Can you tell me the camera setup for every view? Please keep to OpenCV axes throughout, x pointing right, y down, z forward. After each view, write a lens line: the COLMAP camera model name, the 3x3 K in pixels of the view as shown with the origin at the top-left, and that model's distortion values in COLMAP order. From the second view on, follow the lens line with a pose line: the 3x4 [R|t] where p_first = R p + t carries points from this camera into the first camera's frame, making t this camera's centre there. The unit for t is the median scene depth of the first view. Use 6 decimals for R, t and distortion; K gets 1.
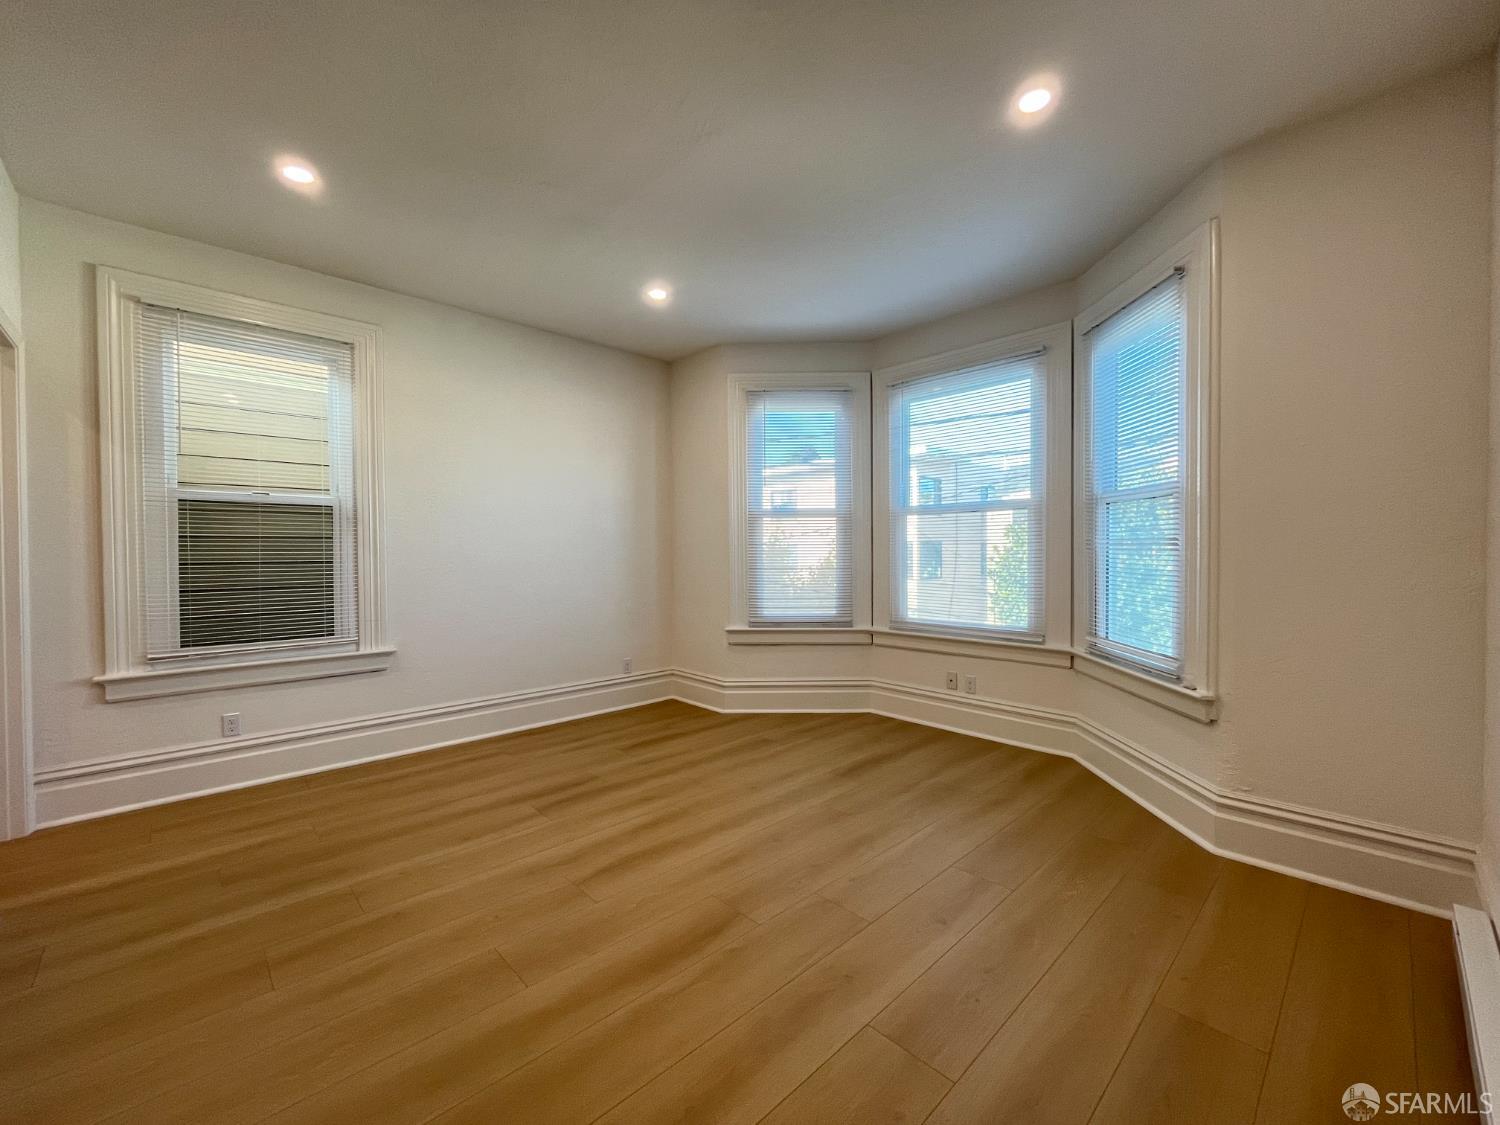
lens RADIAL K [[603.7, 0, 753.4], [0, 603.7, 564.3], [0, 0, 1]] dist [-0.000782, -0.000015]
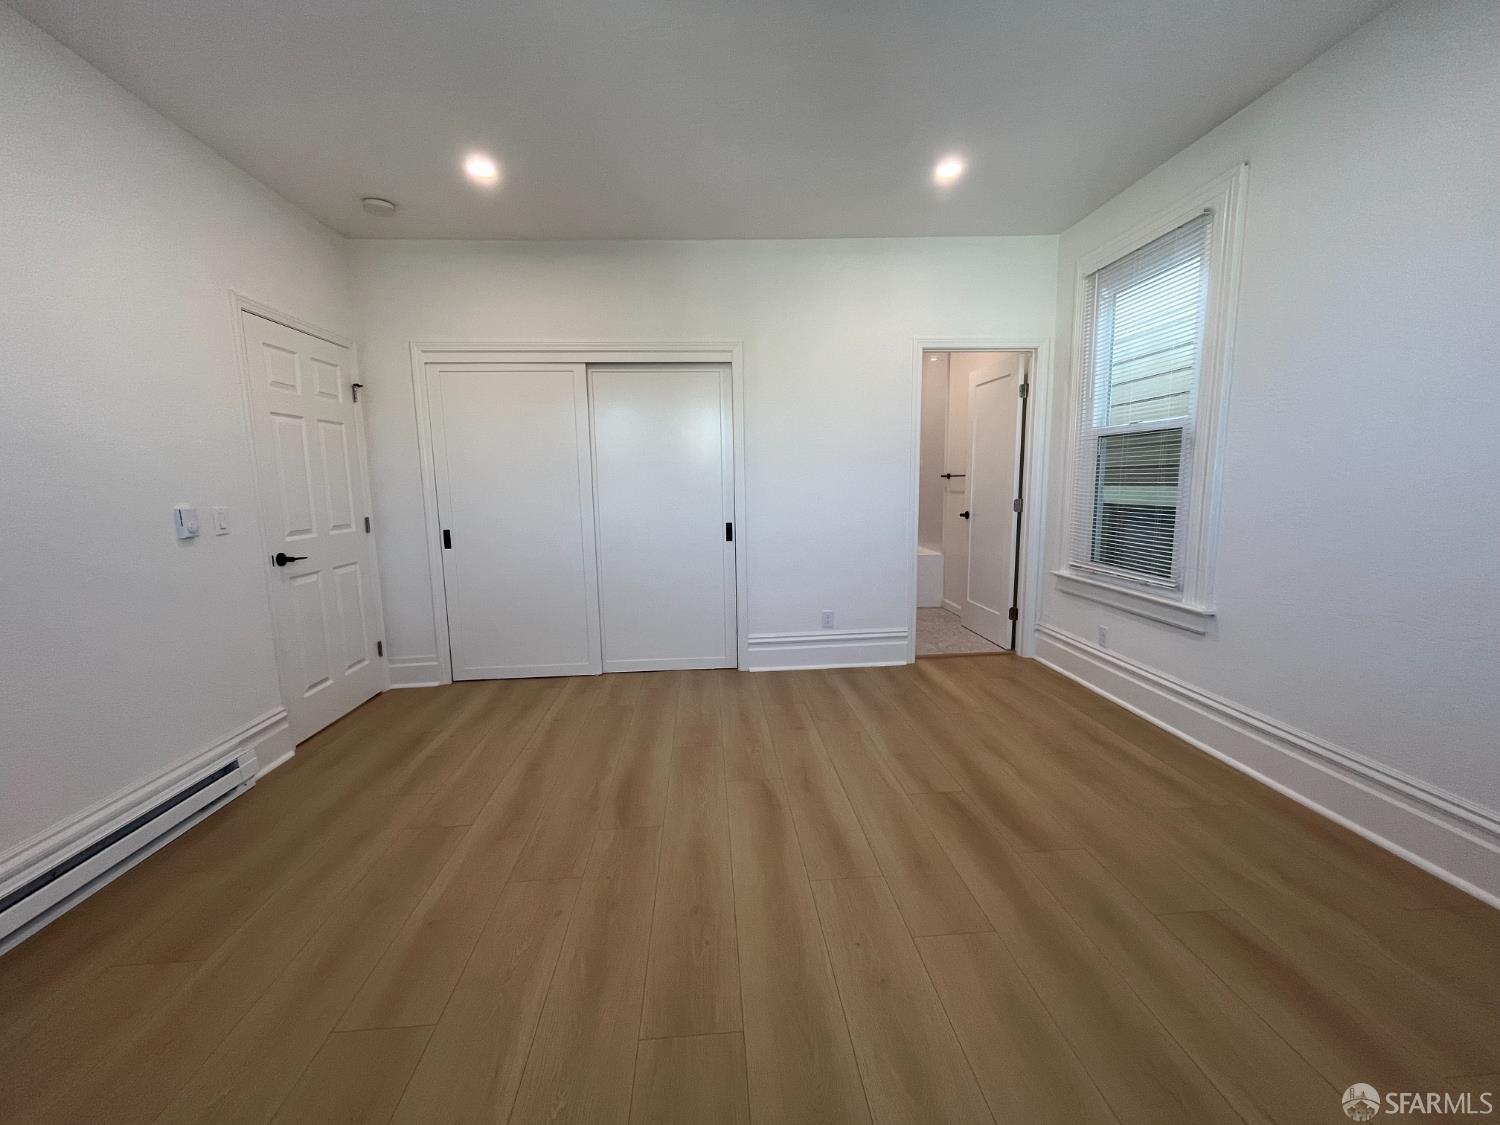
lens RADIAL K [[603.7, 0, 753.4], [0, 603.7, 564.3], [0, 0, 1]] dist [-0.000782, -0.000015]
pose [[-0.631254, 0.122104, -0.765904, 0.426597], [0.007087, 0.988396, 0.151734, -0.047277], [0.775544, 0.090355, -0.624794, 1.268568]]
